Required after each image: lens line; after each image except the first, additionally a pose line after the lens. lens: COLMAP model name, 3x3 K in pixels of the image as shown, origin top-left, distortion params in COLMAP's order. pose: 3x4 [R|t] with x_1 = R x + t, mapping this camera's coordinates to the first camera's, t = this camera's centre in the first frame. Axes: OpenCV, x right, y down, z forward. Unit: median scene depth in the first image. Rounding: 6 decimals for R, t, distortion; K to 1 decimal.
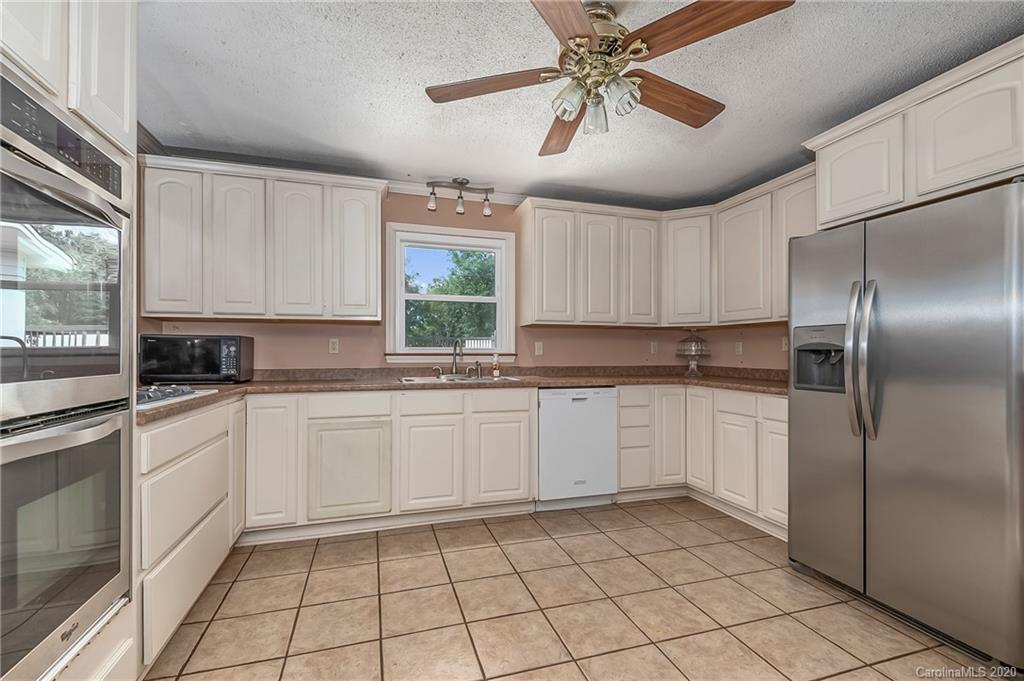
lens RADIAL K [[454.9, 0, 512.5], [0, 454.9, 345.8], [0, 0, 1]] dist [0.013553, -0.000608]
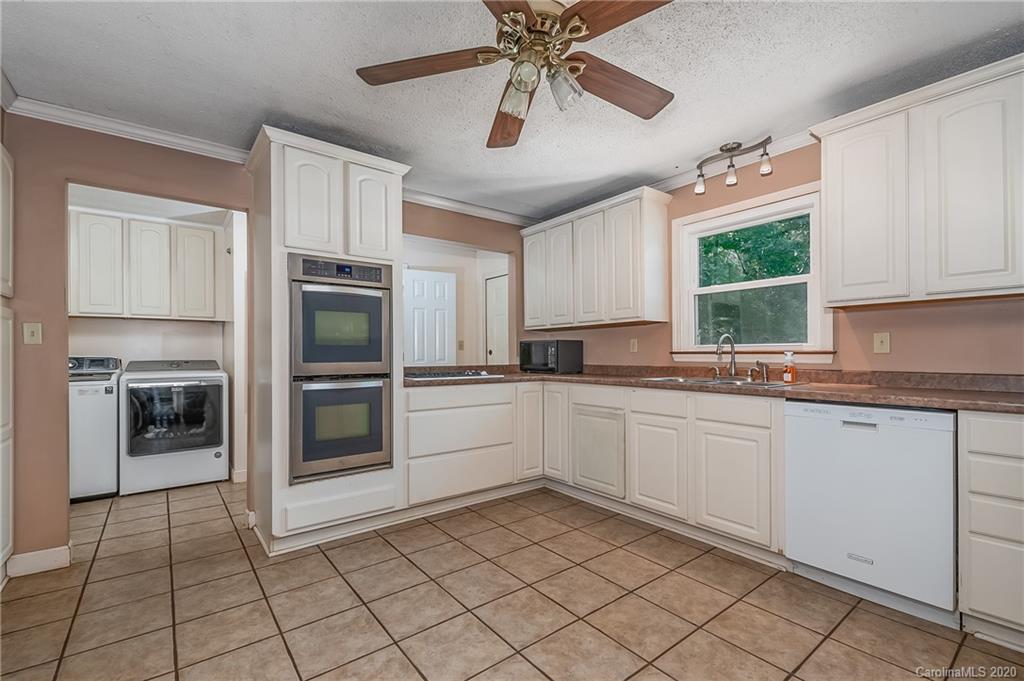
lens RADIAL K [[454.9, 0, 508.6], [0, 454.9, 349.8], [0, 0, 1]] dist [0.013553, -0.000608]
pose [[0.330785, -0.010145, -0.943652, 0.589604], [0.017546, 0.999835, -0.004598, 0.011374], [0.943543, -0.015036, 0.330909, 0.353030]]
